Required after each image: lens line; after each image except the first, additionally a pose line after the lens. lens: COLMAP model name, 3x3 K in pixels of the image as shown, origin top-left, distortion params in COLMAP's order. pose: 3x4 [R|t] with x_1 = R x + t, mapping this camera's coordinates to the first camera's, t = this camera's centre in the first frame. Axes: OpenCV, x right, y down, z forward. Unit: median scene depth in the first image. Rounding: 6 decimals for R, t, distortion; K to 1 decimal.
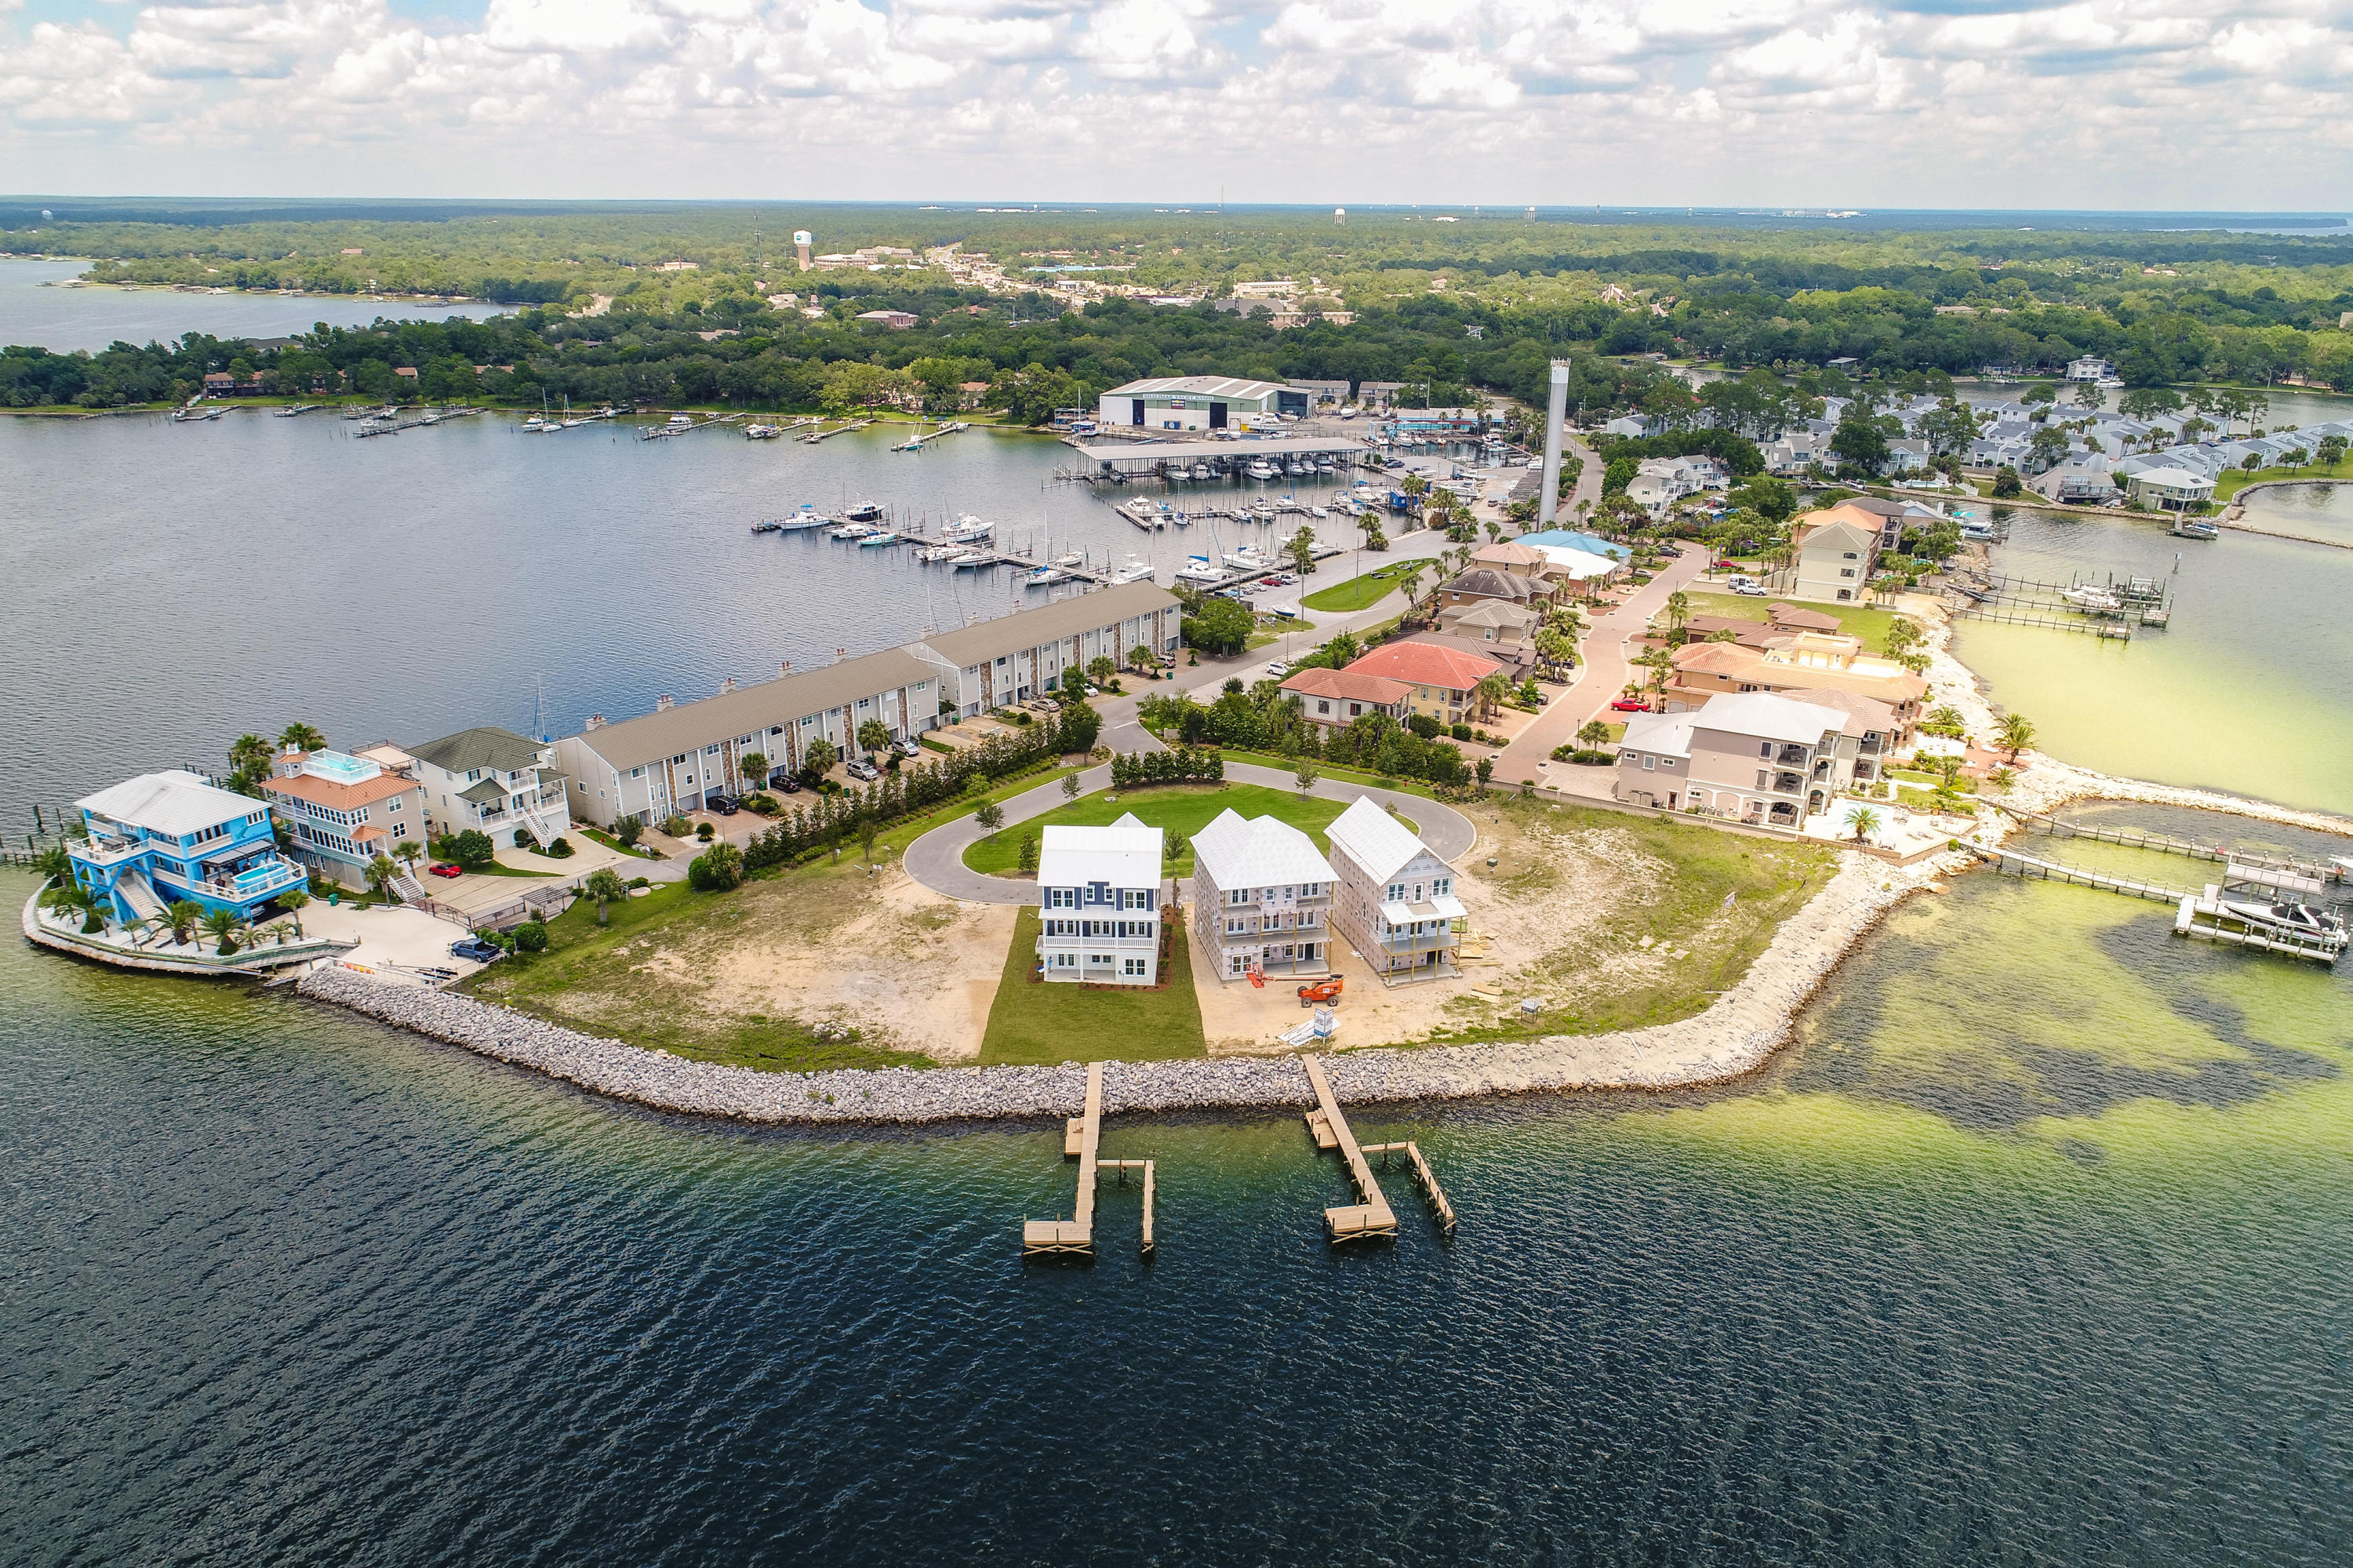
lens RADIAL K [[1603.4, 0, 1185.0], [0, 1603.4, 772.1], [0, 0, 1]] dist [-0.001861, -0.001819]
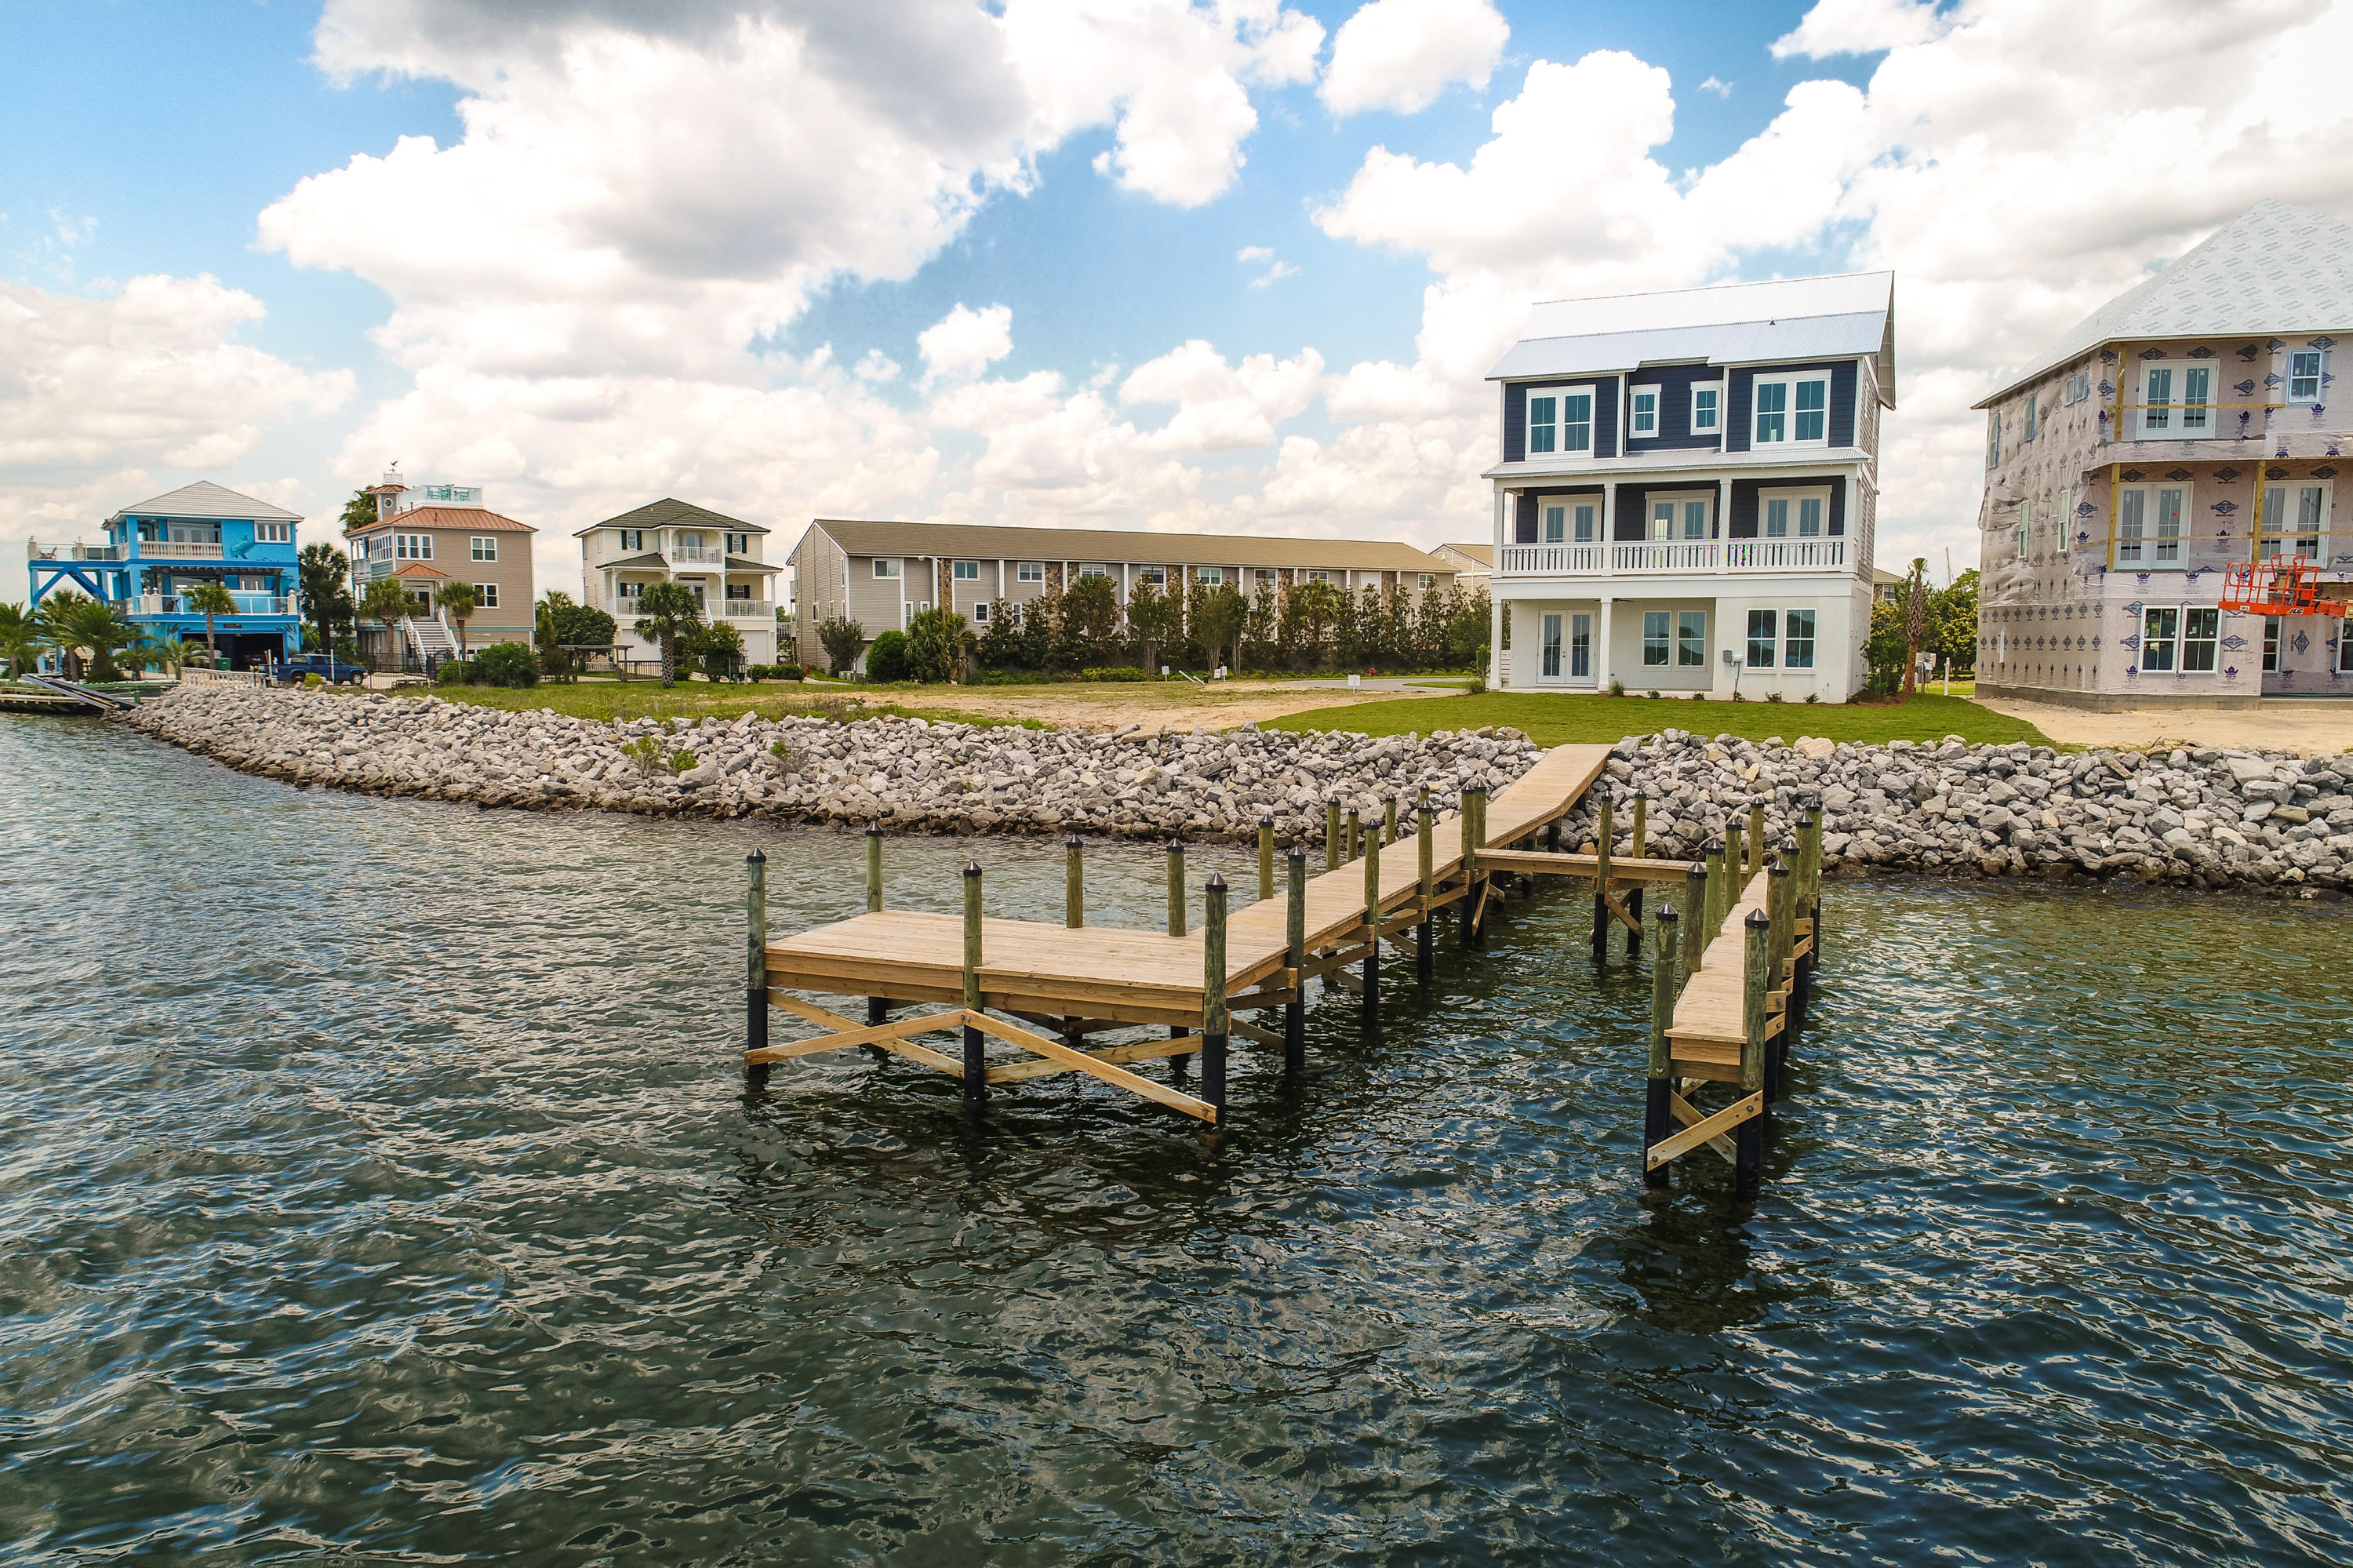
lens RADIAL K [[1586.3, 0, 1176.5], [0, 1586.3, 784.0], [0, 0, 1]] dist [-0.007022, -0.001514]
pose [[0.909624, 0.031480, -0.414239, -0.006867], [-0.137610, 0.963664, -0.228942, 0.168753], [0.391980, 0.265255, 0.880904, 0.494485]]
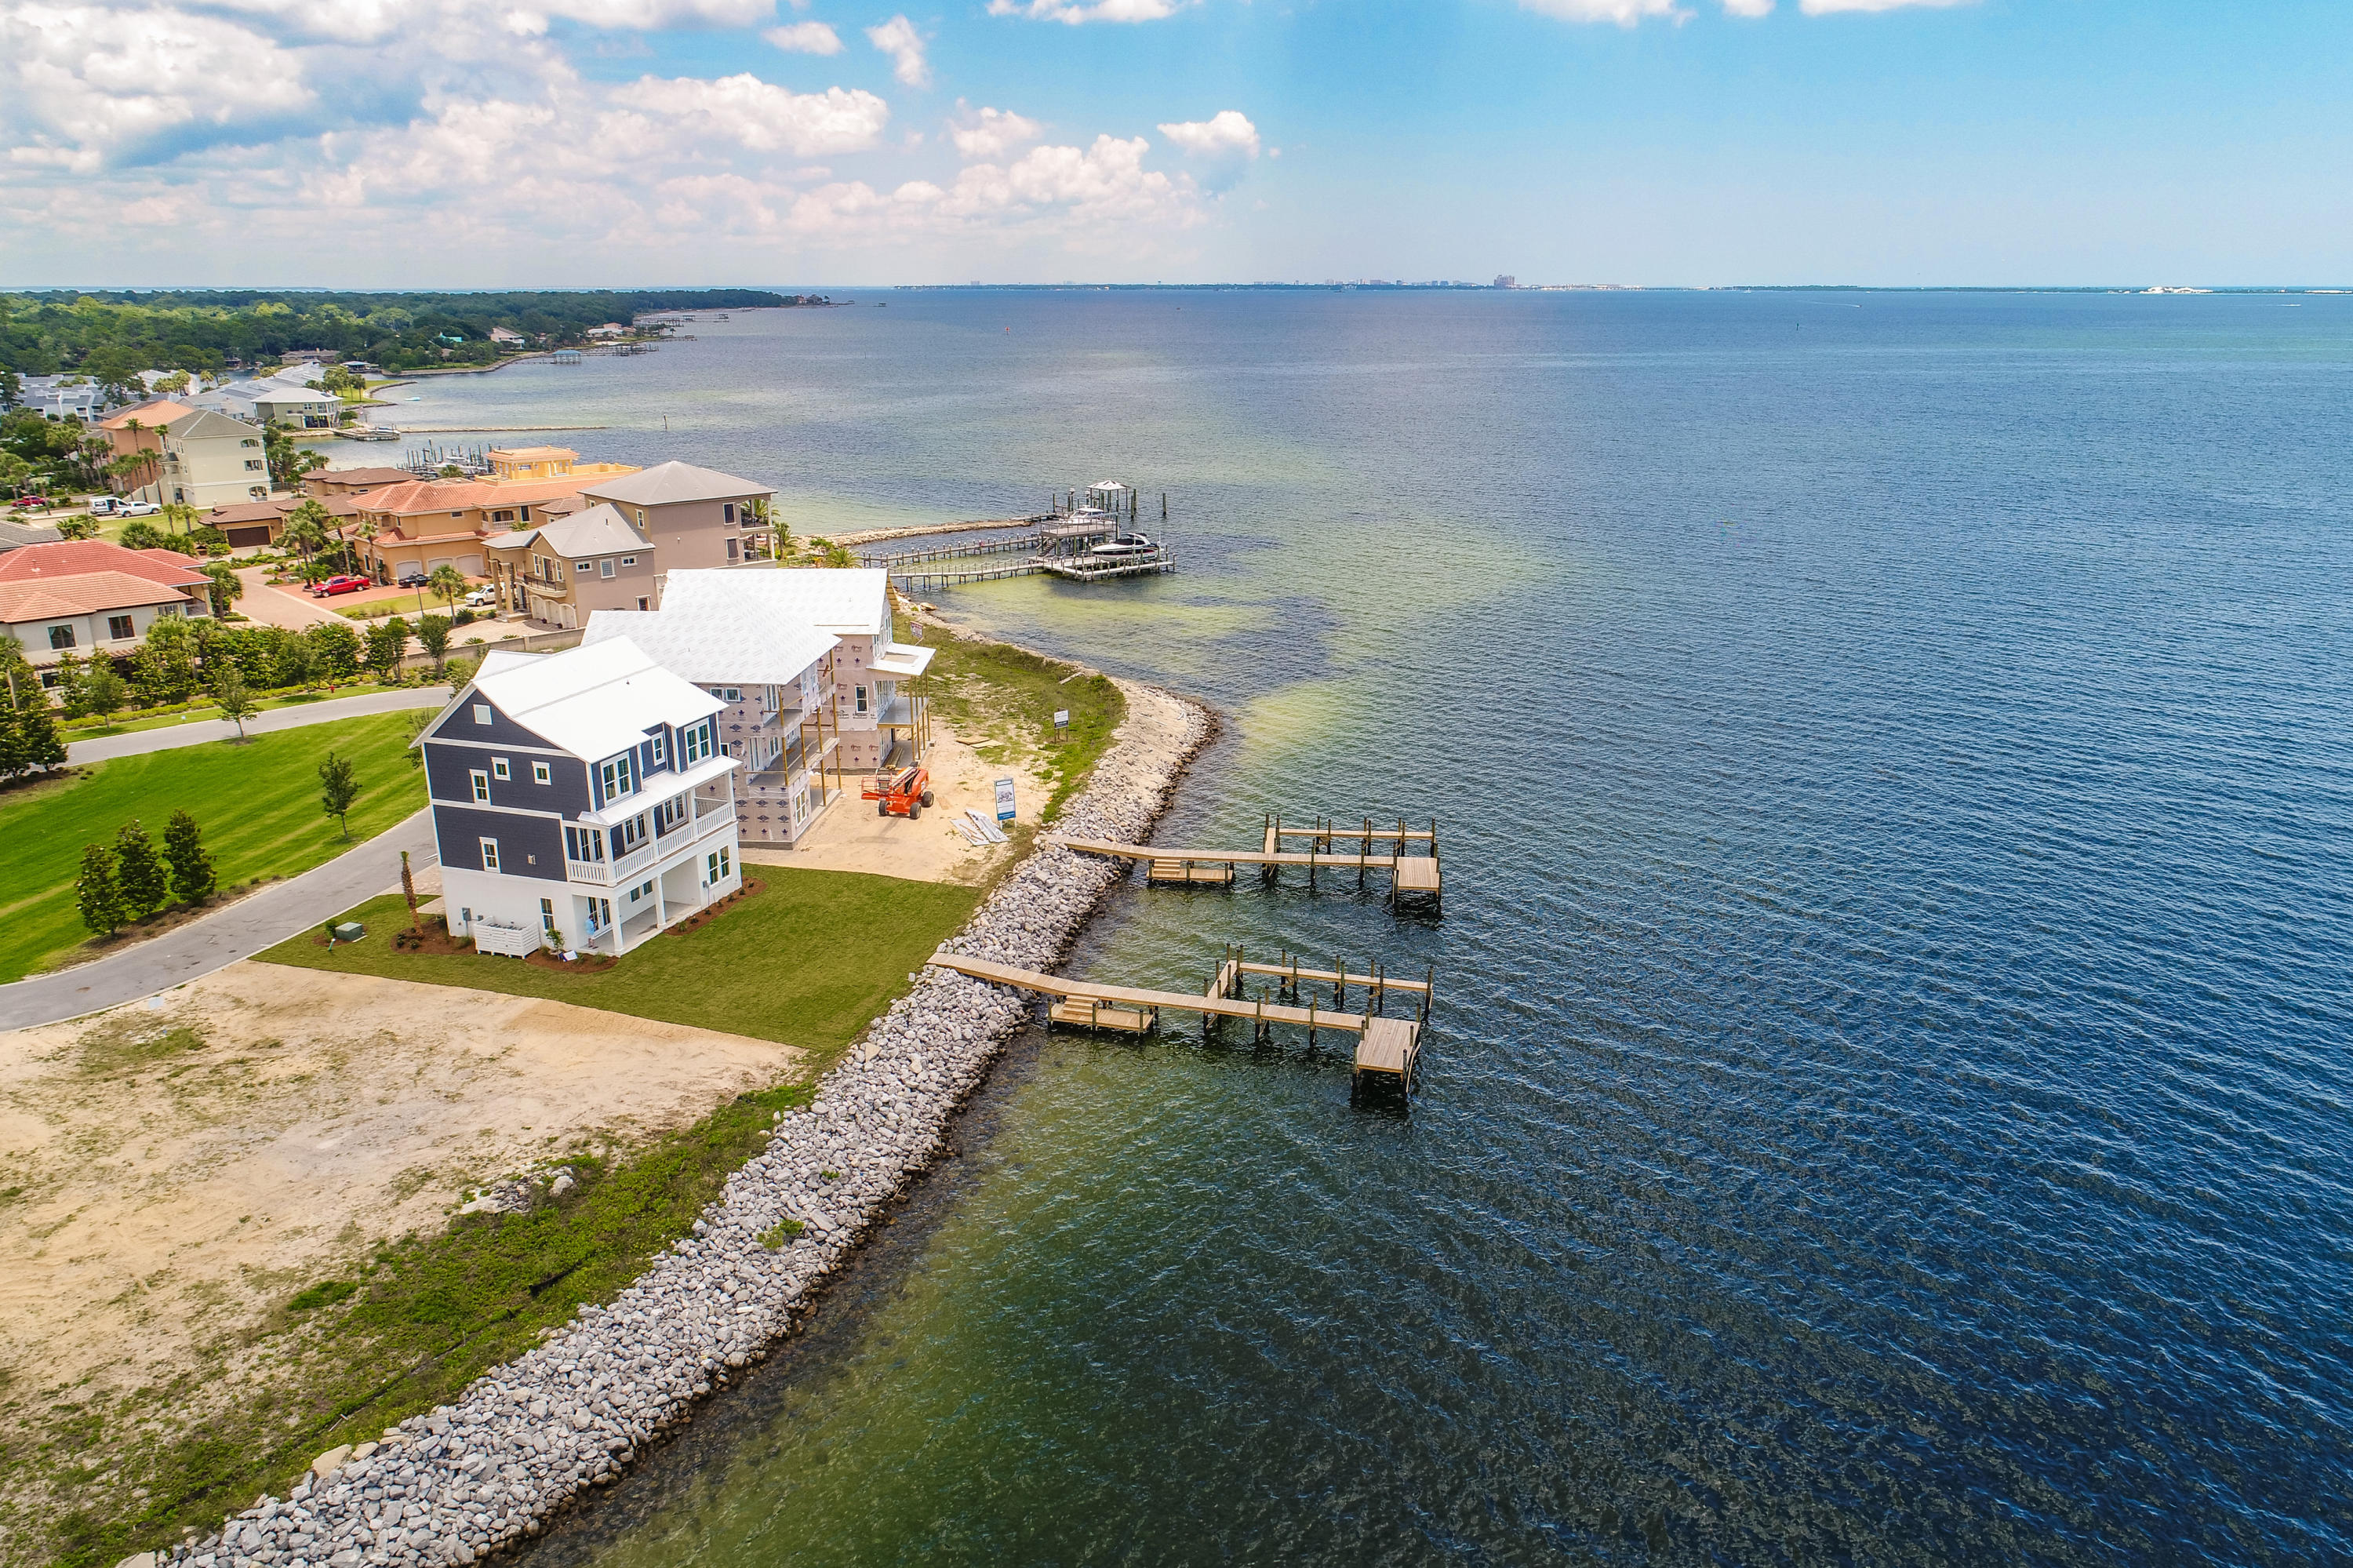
lens RADIAL K [[1631.1, 0, 1176.5], [0, 1631.1, 784.0], [0, 0, 1]] dist [0.001001, 0.000517]
pose [[0.293513, -0.292449, 0.910123, -0.354967], [0.327642, 0.925166, 0.191620, 0.027599], [-0.898054, 0.241951, 0.367367, 0.458052]]
